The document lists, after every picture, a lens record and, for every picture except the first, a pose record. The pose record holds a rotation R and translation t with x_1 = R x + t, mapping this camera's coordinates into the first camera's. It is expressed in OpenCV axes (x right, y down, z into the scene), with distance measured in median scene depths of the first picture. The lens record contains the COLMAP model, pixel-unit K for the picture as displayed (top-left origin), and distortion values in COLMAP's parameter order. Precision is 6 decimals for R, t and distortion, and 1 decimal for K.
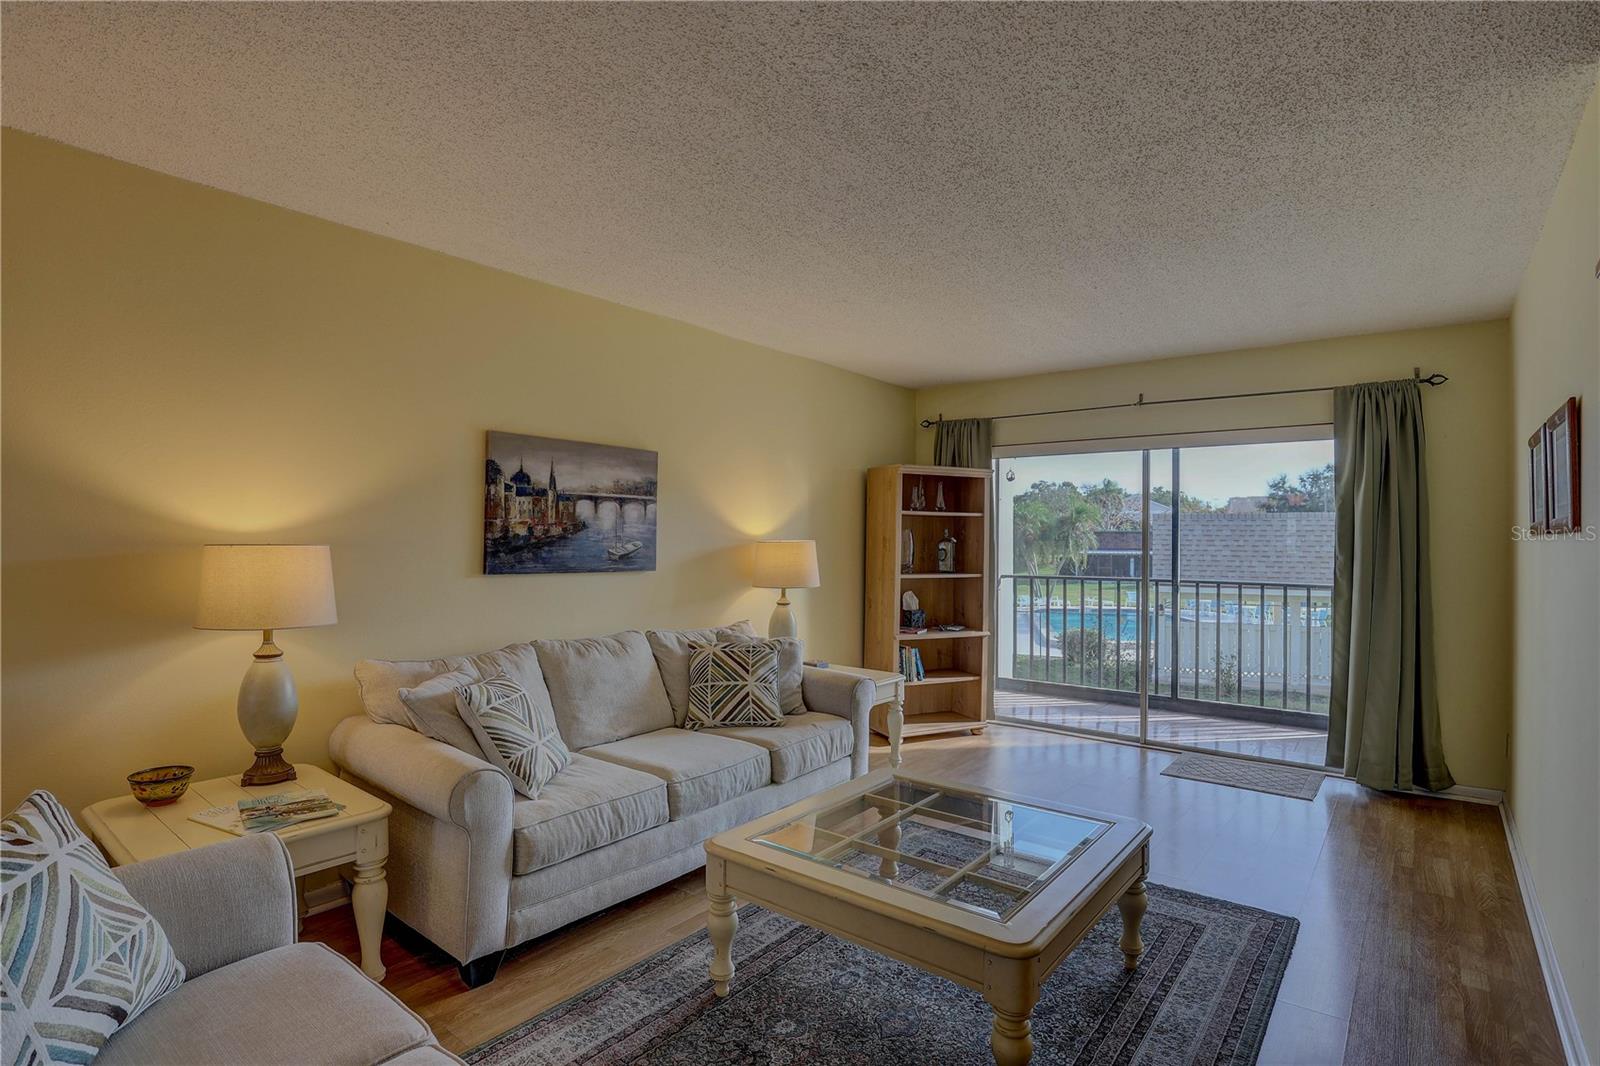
lens RADIAL K [[791.1, 0, 815.4], [0, 791.1, 542.2], [0, 0, 1]] dist [-0.016582, -0.001071]
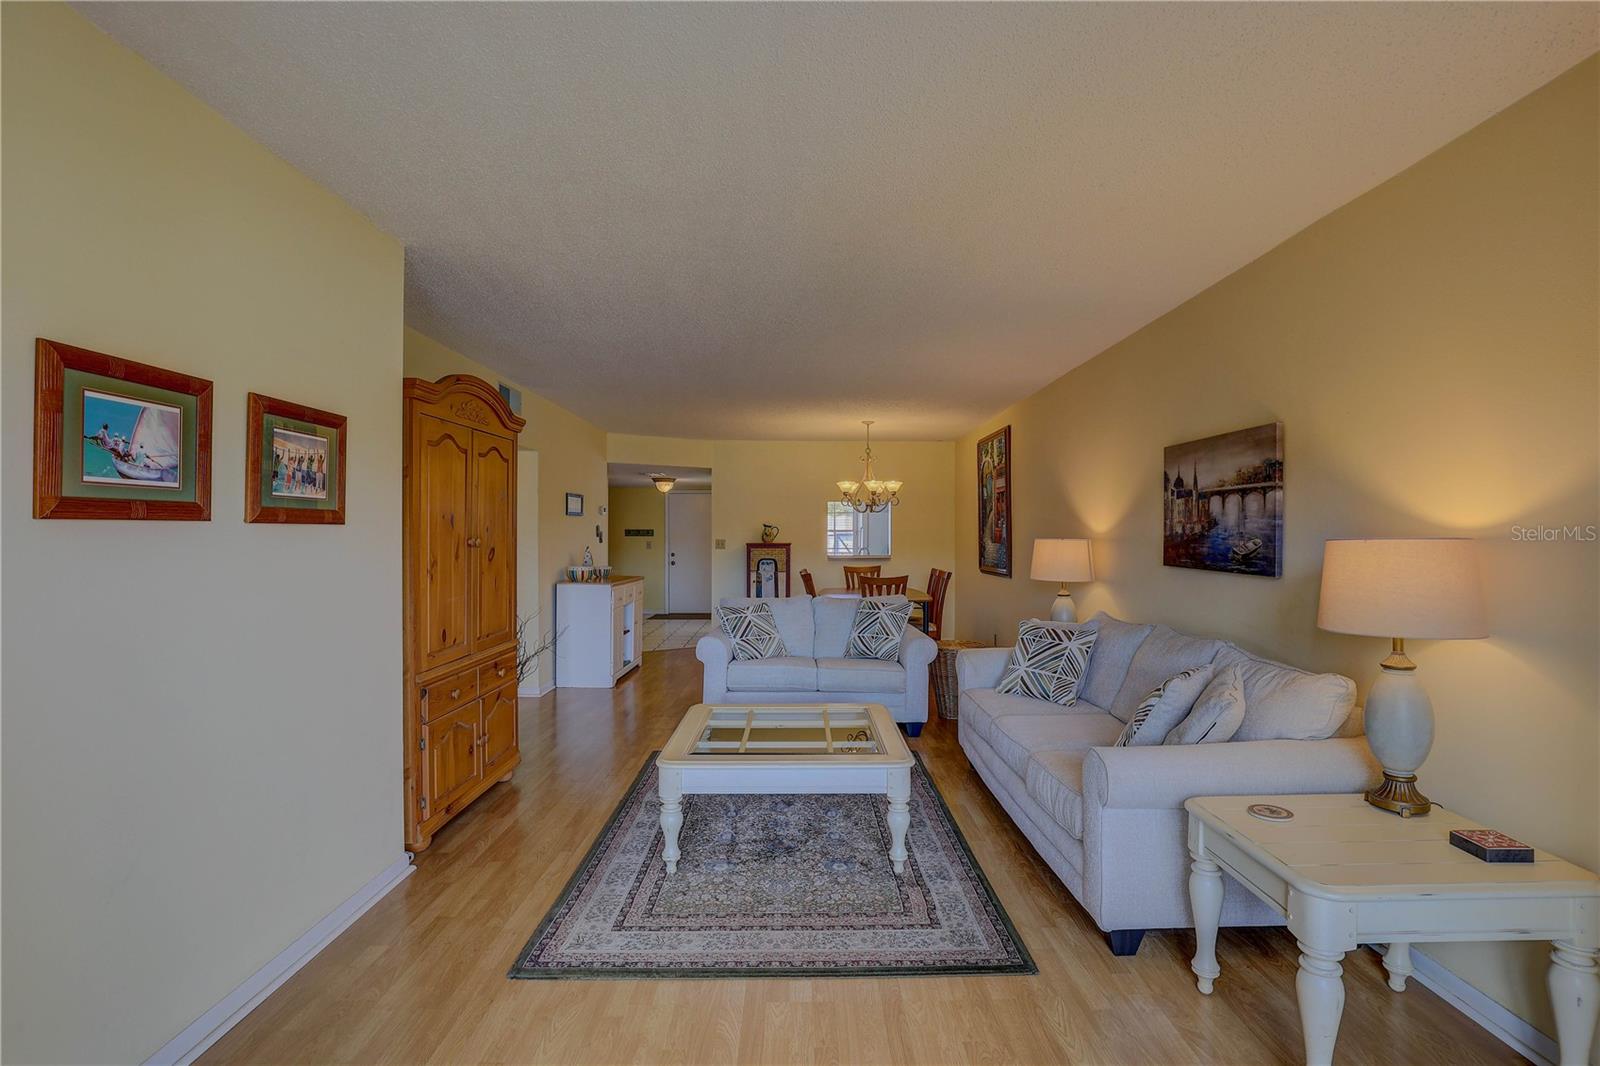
lens RADIAL K [[733.5, 0, 805.0], [0, 733.5, 527.7], [0, 0, 1]] dist [-0.036900, 0.005670]
pose [[-0.787518, -0.009702, -0.616216, 0.600151], [-0.004782, 0.999942, -0.009632, -0.003279], [0.616274, -0.004638, -0.787518, 1.286714]]
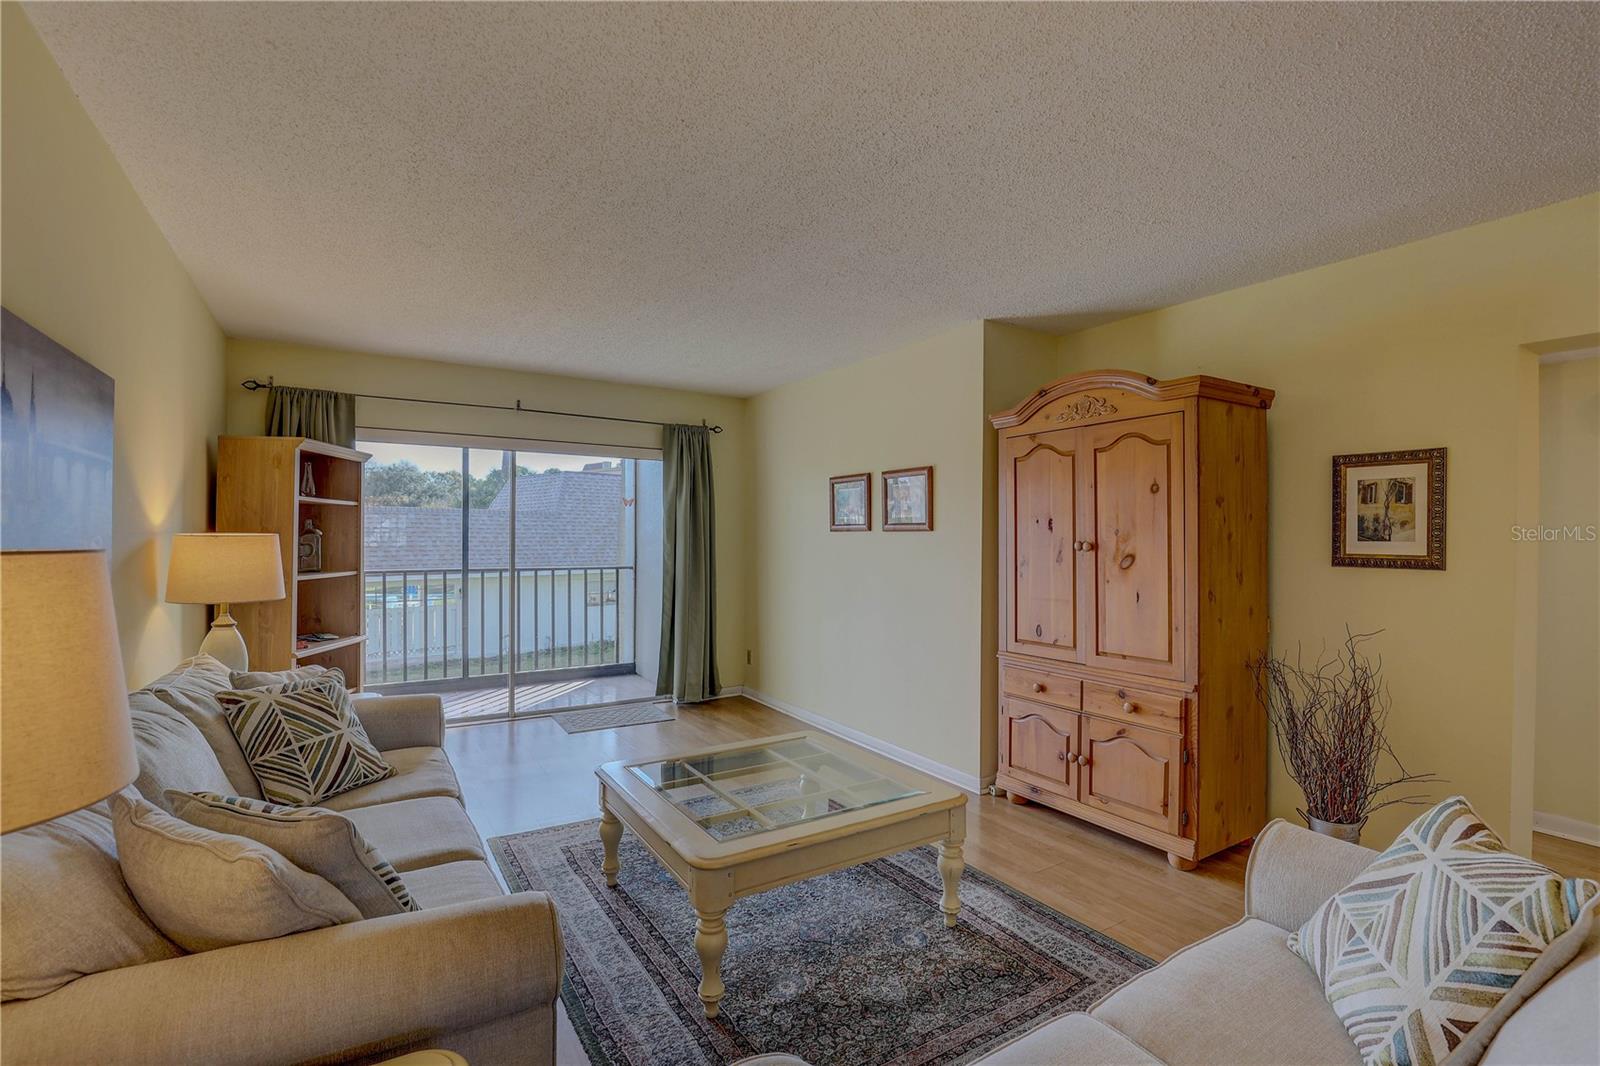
lens RADIAL K [[733.5, 0, 813.3], [0, 733.5, 534.8], [0, 0, 1]] dist [-0.036900, 0.005670]
pose [[0.335391, -0.003027, 0.942074, -0.528587], [-0.004325, 0.999979, 0.004753, -0.007978], [-0.942069, -0.005669, 0.335371, 0.343905]]
